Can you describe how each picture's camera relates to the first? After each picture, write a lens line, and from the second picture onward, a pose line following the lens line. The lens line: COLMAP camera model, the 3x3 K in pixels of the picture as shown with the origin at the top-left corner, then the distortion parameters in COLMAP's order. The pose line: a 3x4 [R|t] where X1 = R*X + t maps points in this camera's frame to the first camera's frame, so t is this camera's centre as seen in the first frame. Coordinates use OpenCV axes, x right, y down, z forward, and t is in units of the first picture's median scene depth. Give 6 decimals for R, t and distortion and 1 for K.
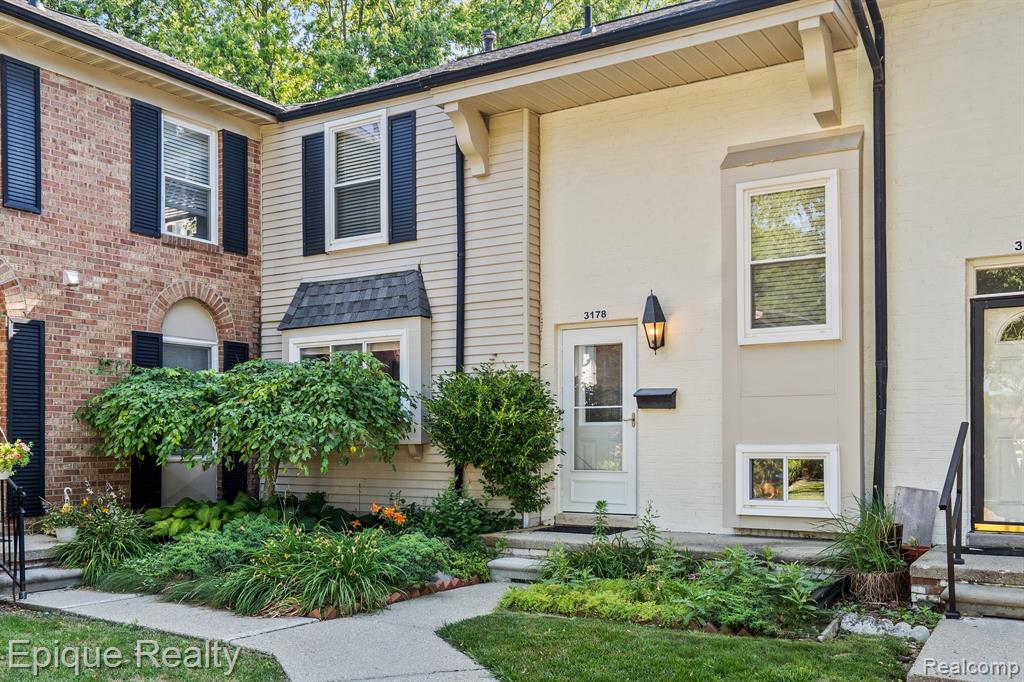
lens RADIAL K [[988.1, 0, 511.8], [0, 988.1, 346.8], [0, 0, 1]] dist [0.017549, 0.000000]
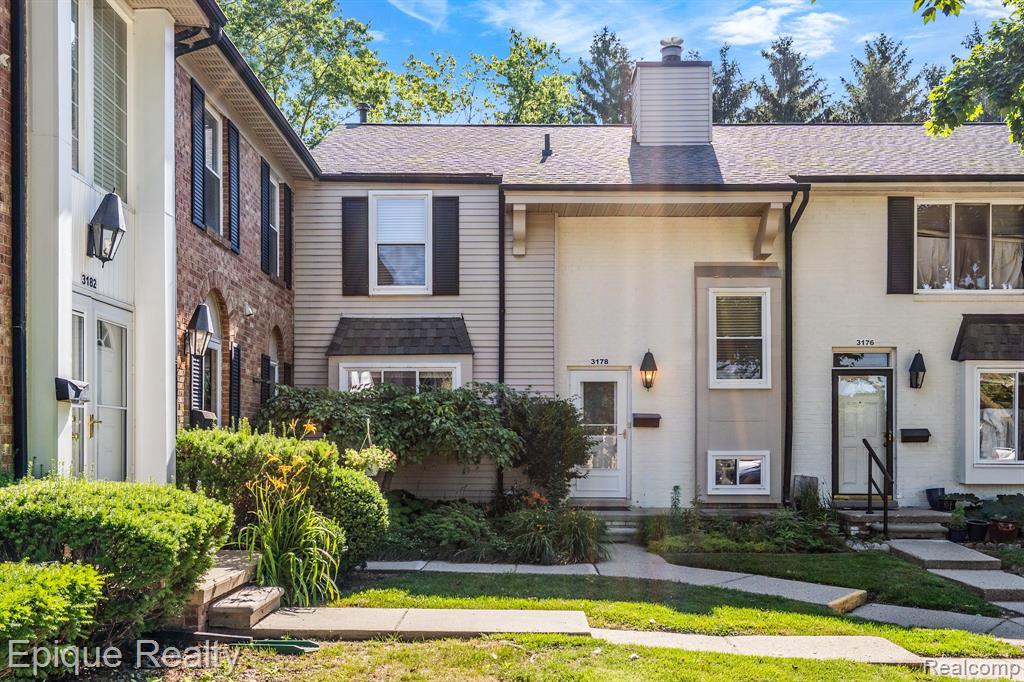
lens RADIAL K [[988.1, 0, 509.9], [0, 988.1, 336.9], [0, 0, 1]] dist [0.017549, 0.000000]
pose [[0.850902, 0.062983, 0.521535, -0.720799], [-0.053230, 0.998014, -0.033678, -0.011375], [-0.522620, 0.000896, 0.852565, -0.159548]]
